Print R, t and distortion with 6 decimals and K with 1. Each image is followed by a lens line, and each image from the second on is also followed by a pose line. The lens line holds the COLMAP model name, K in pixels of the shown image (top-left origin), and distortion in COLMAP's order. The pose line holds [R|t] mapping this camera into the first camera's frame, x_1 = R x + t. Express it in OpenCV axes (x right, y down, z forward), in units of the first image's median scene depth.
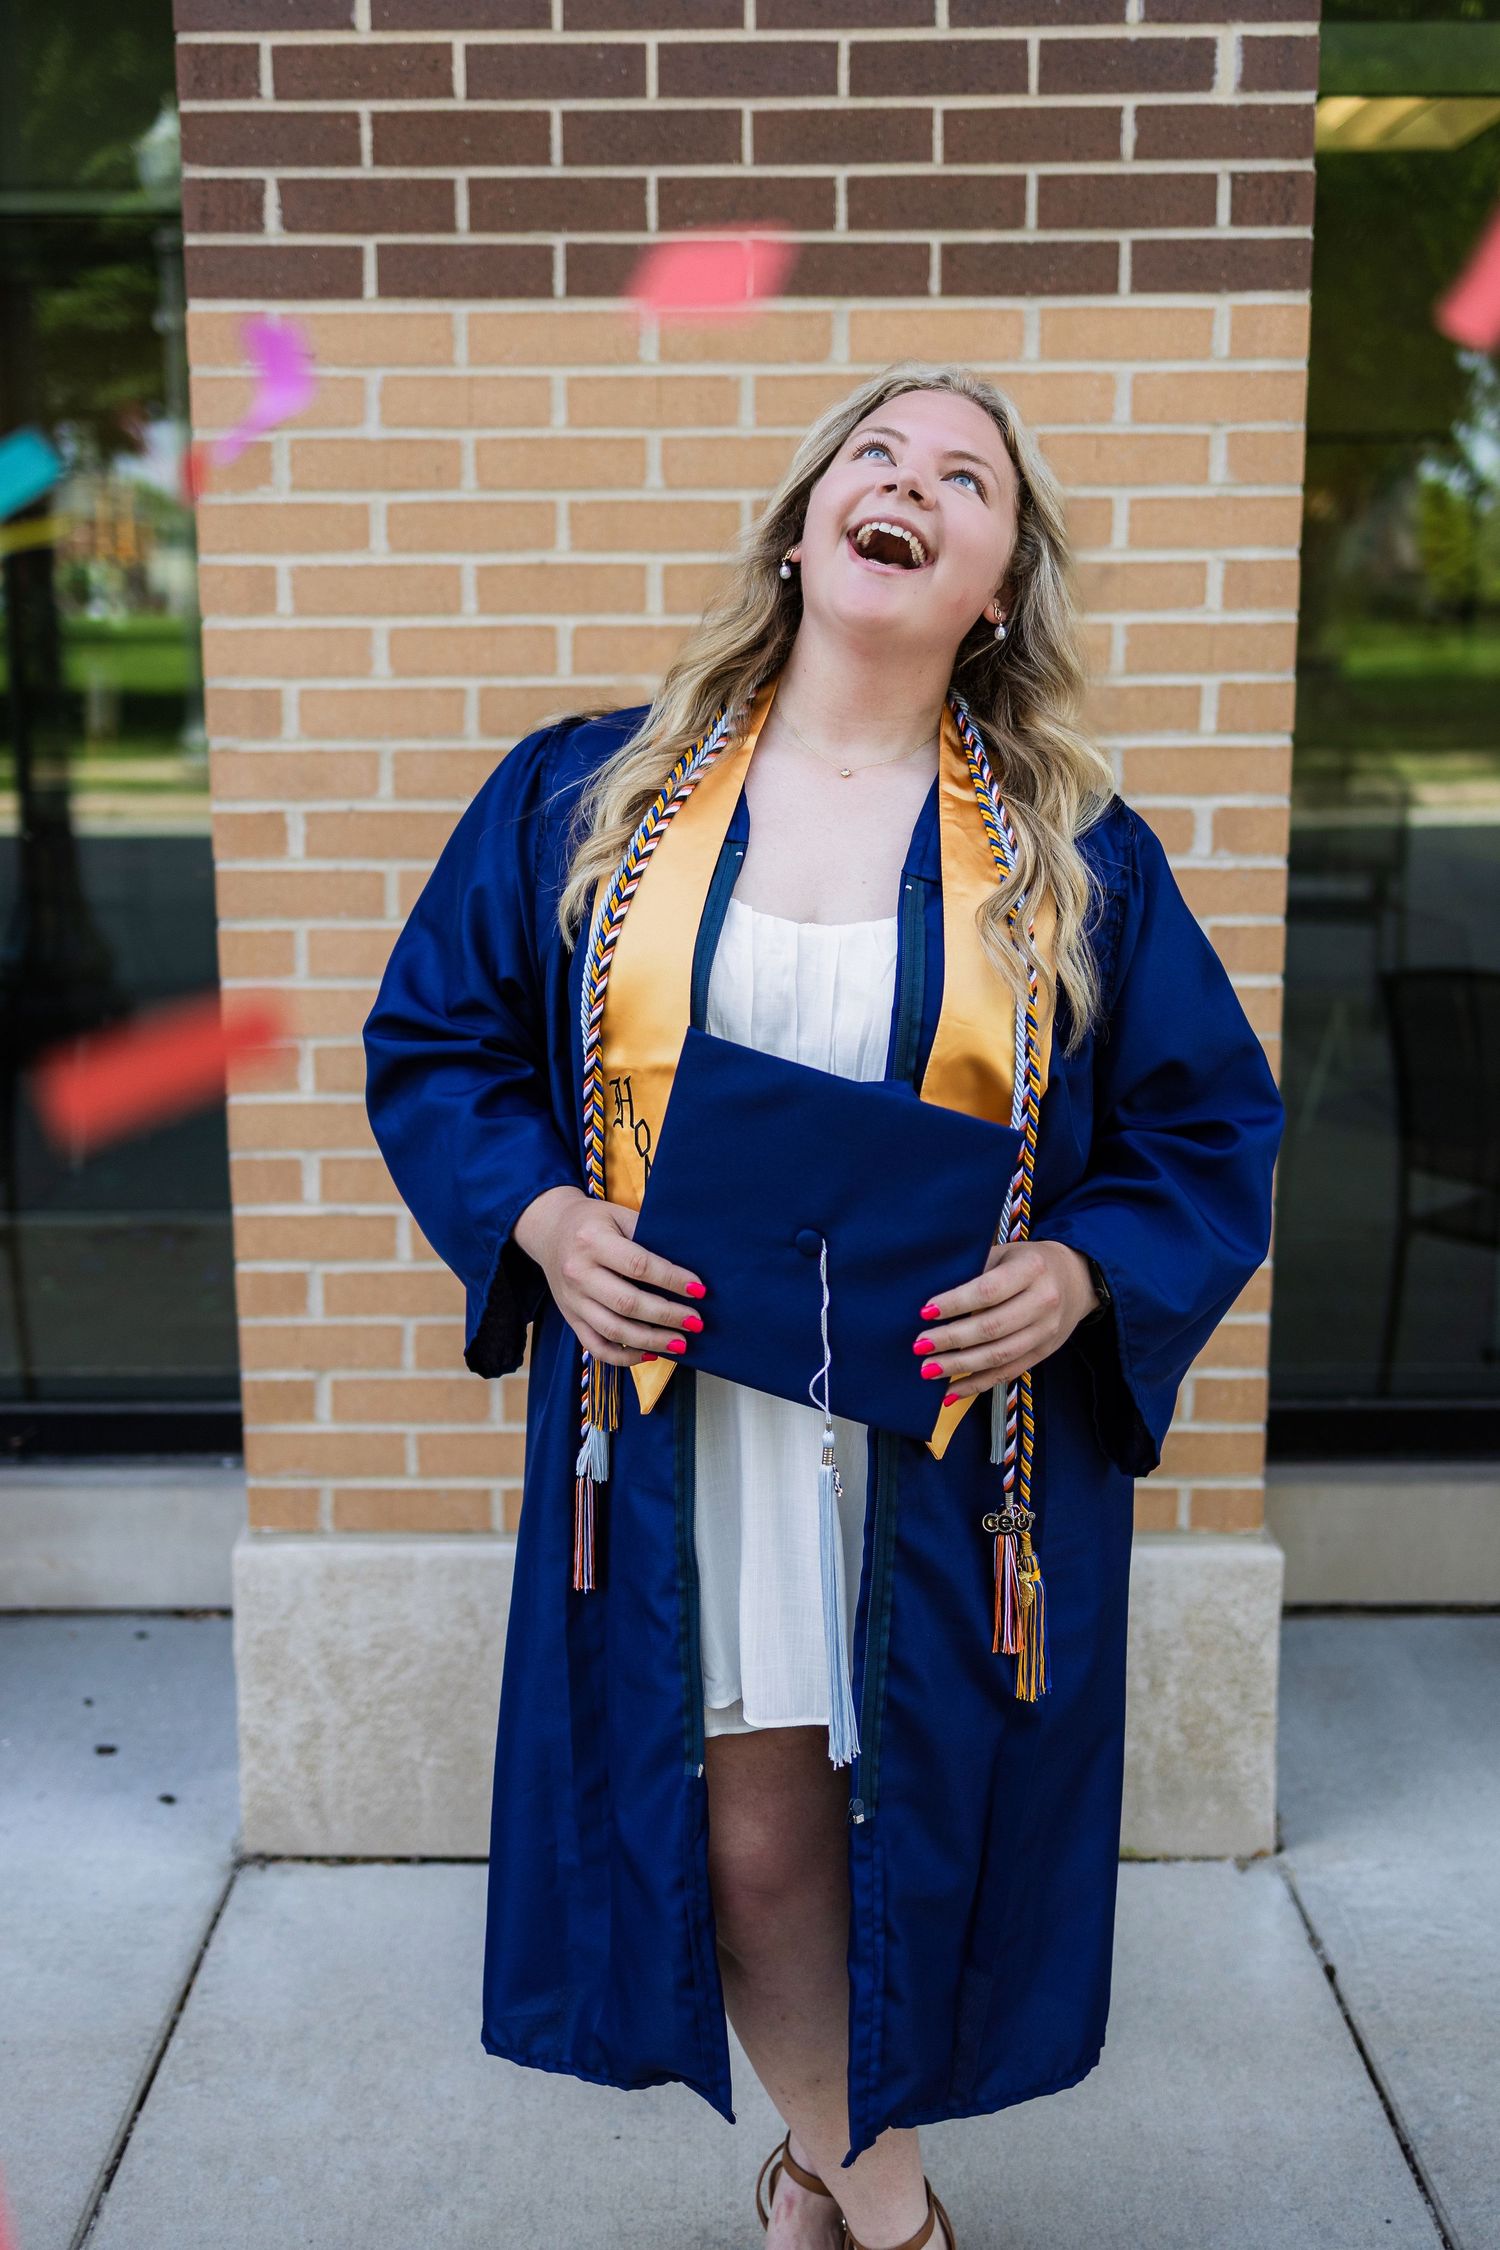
lens RADIAL K [[2513.4, 0, 743.3], [0, 2513.4, 1076.8], [0, 0, 1]] dist [0.010304, 0.041118]
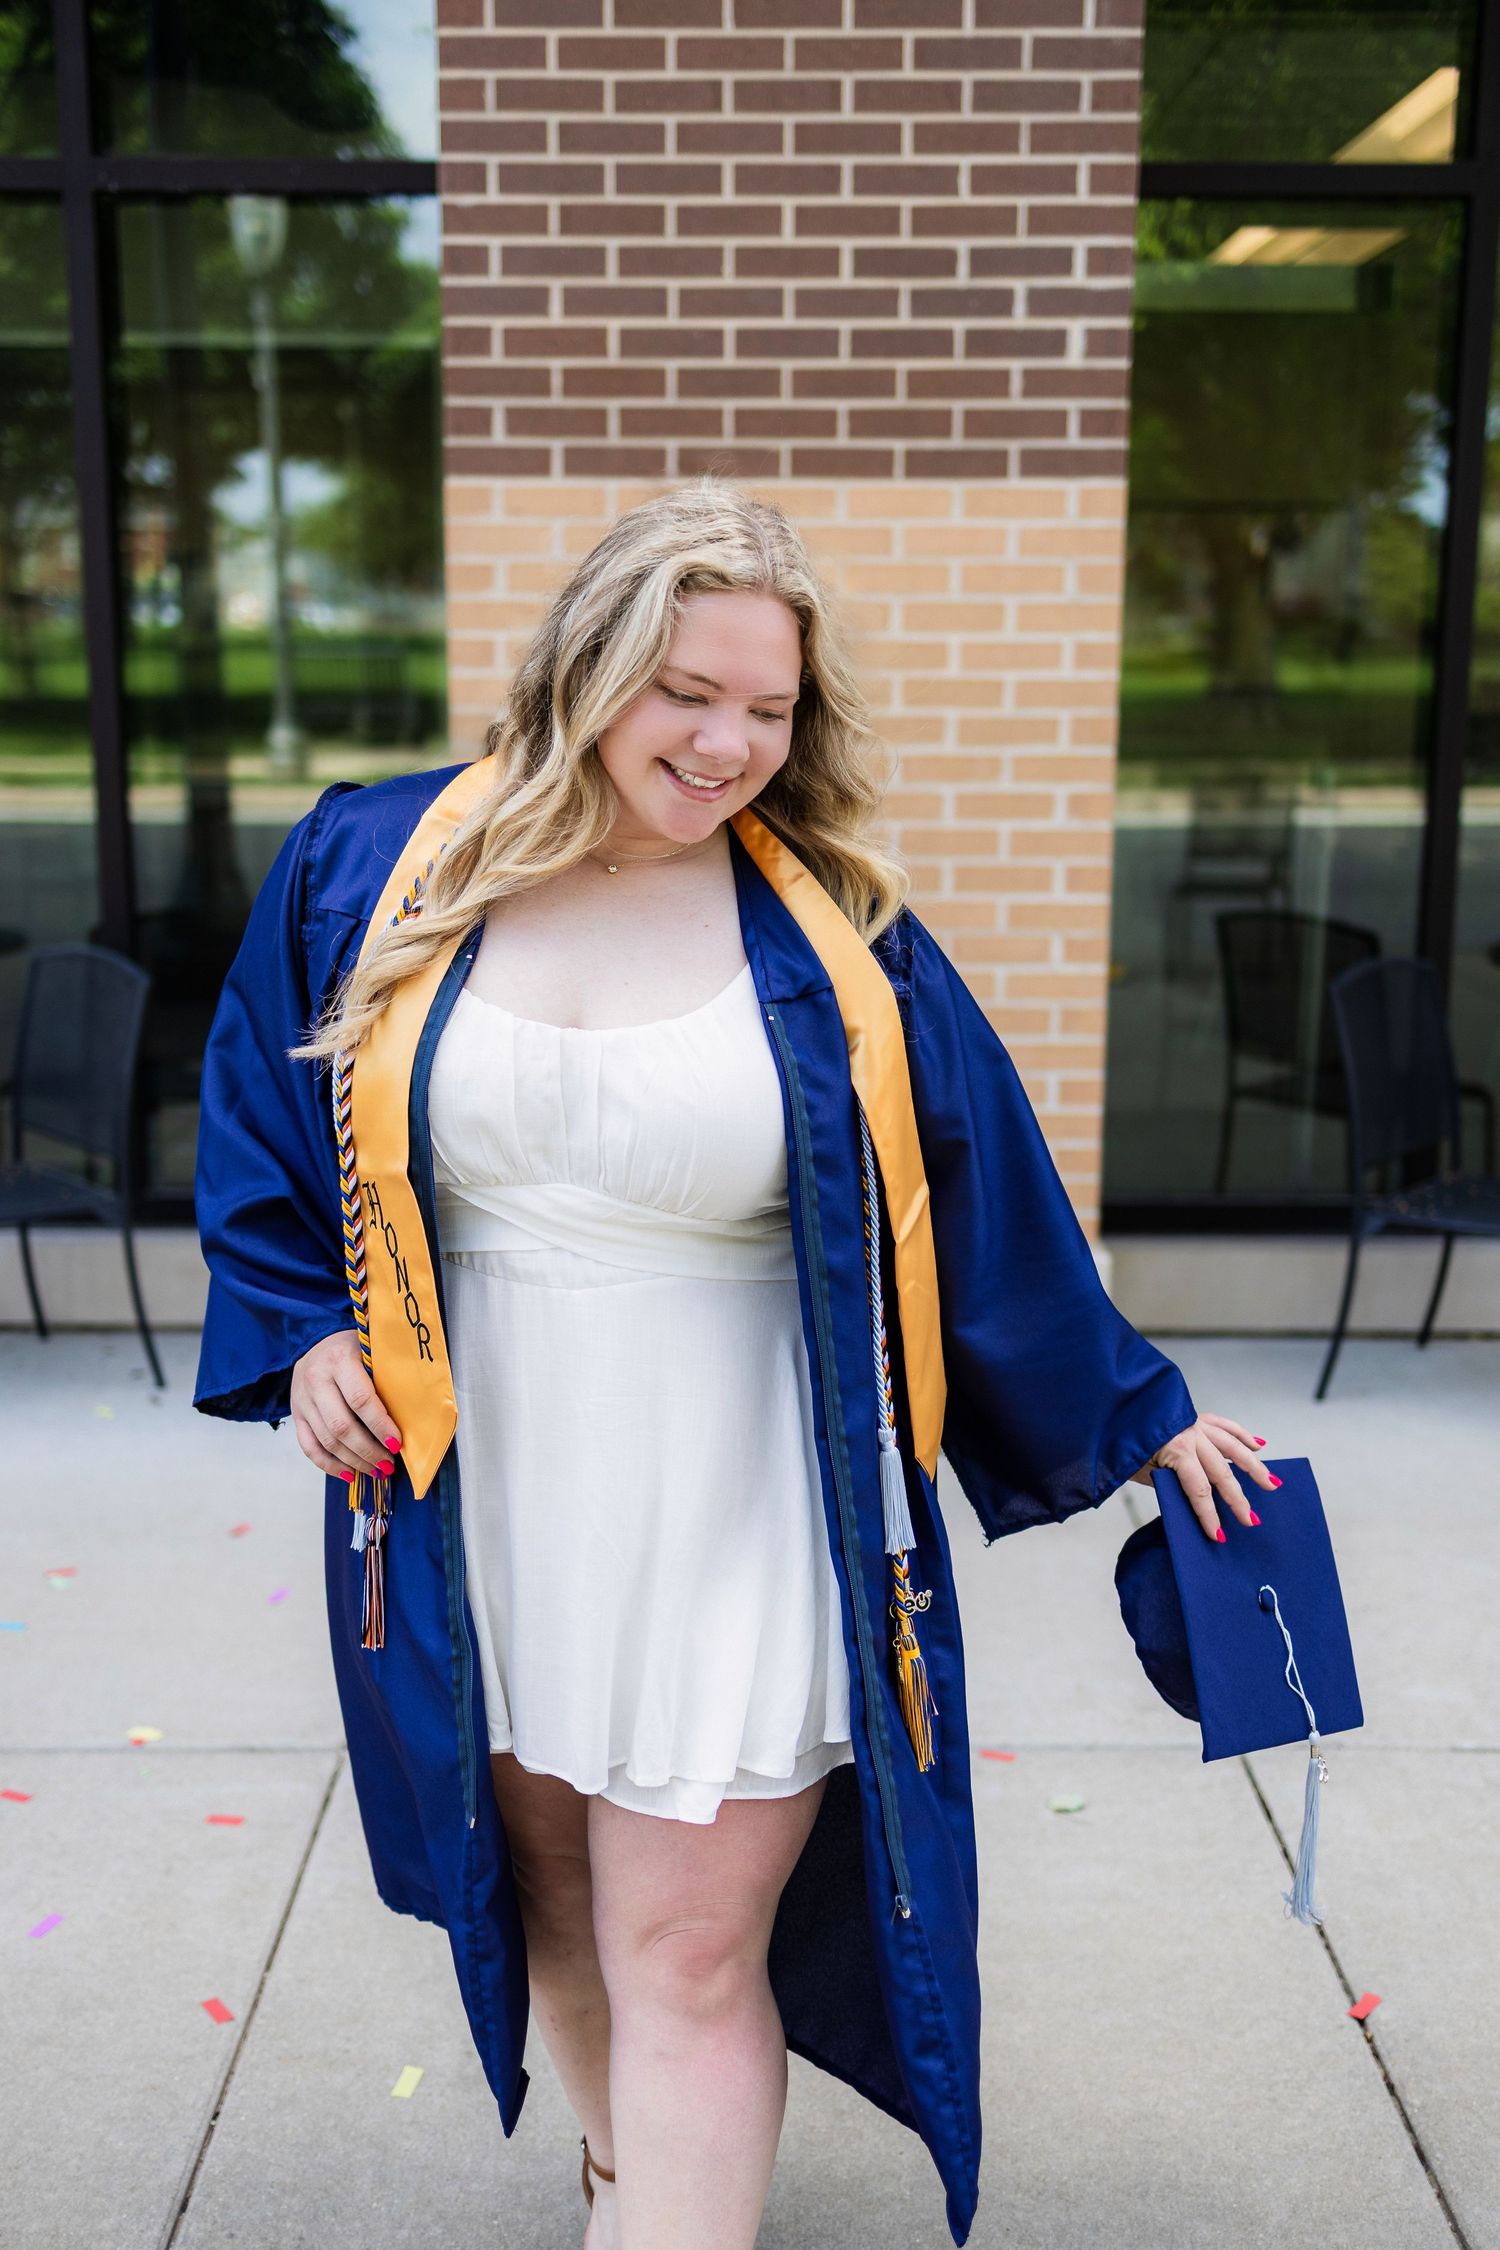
lens RADIAL K [[2373.5, 0, 721.6], [0, 2373.5, 1112.5], [0, 0, 1]] dist [0.019480, -0.014202]
pose [[0.999922, 0.010429, -0.006911, -0.025228], [-0.010290, 0.999749, 0.019920, 0.075625], [0.007117, -0.019847, 0.999778, -0.567401]]
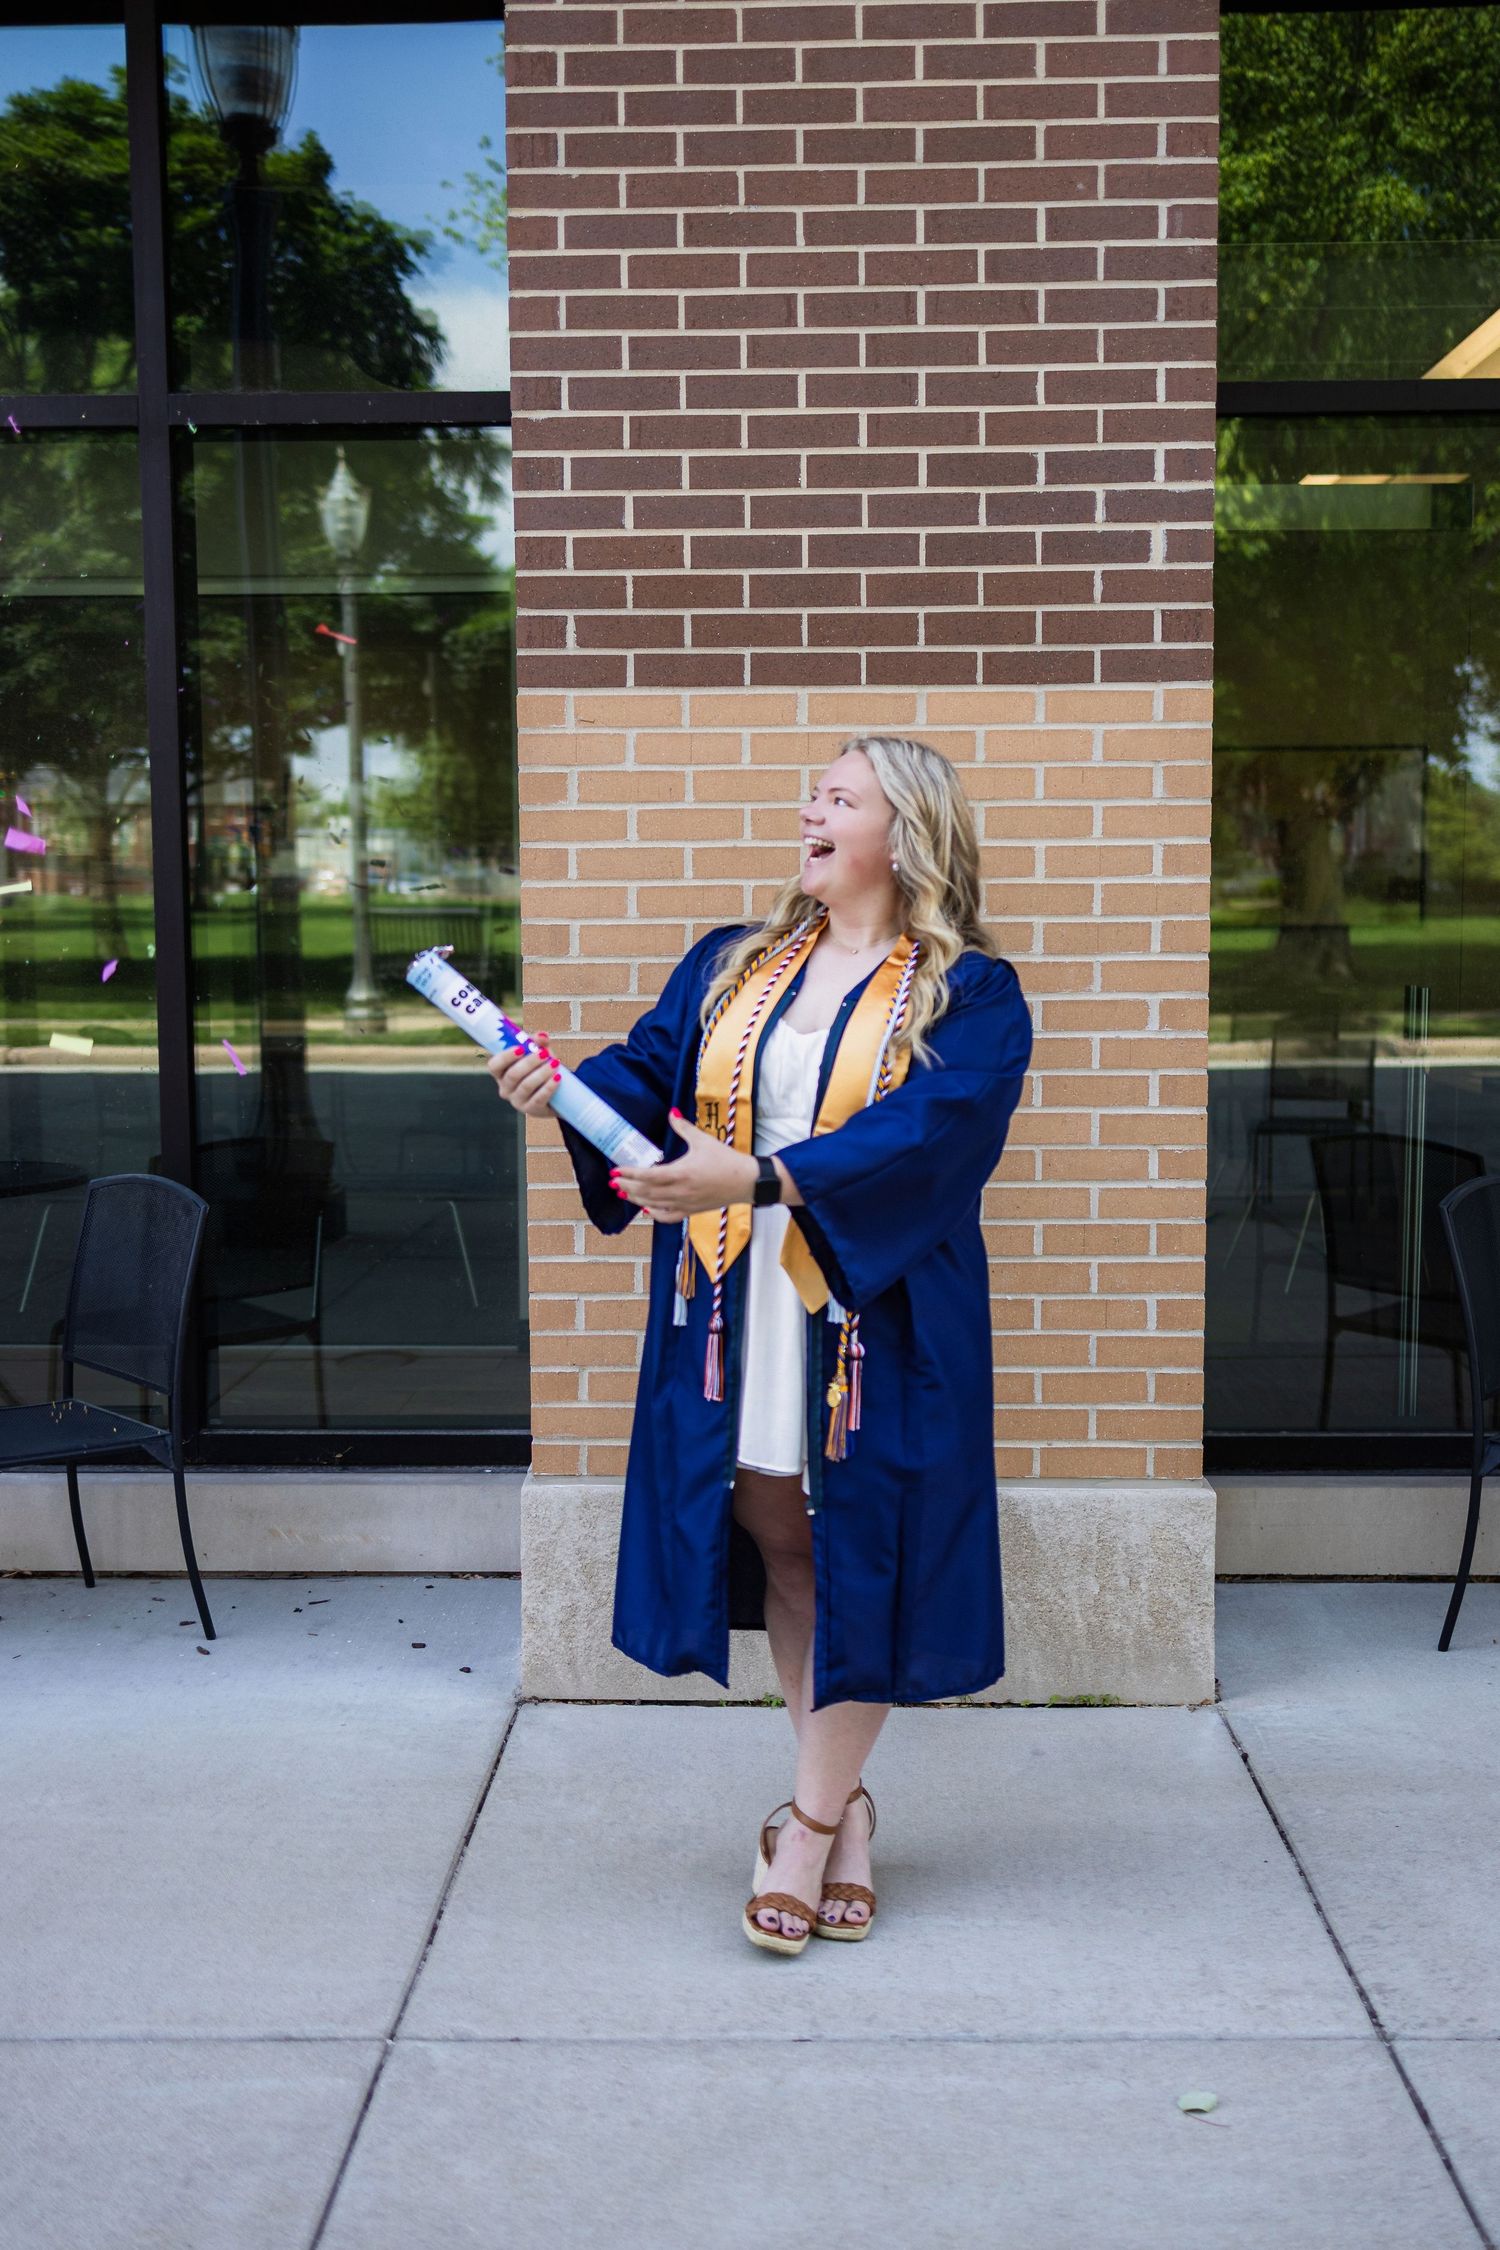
lens RADIAL K [[2356.7, 0, 744.8], [0, 2356.7, 1091.7], [0, 0, 1]] dist [0.007052, 0.000713]
pose [[0.999516, 0.001930, -0.031042, -0.026677], [-0.004968, 0.995165, -0.098091, 0.098411], [0.030703, 0.098198, 0.994693, -0.479907]]
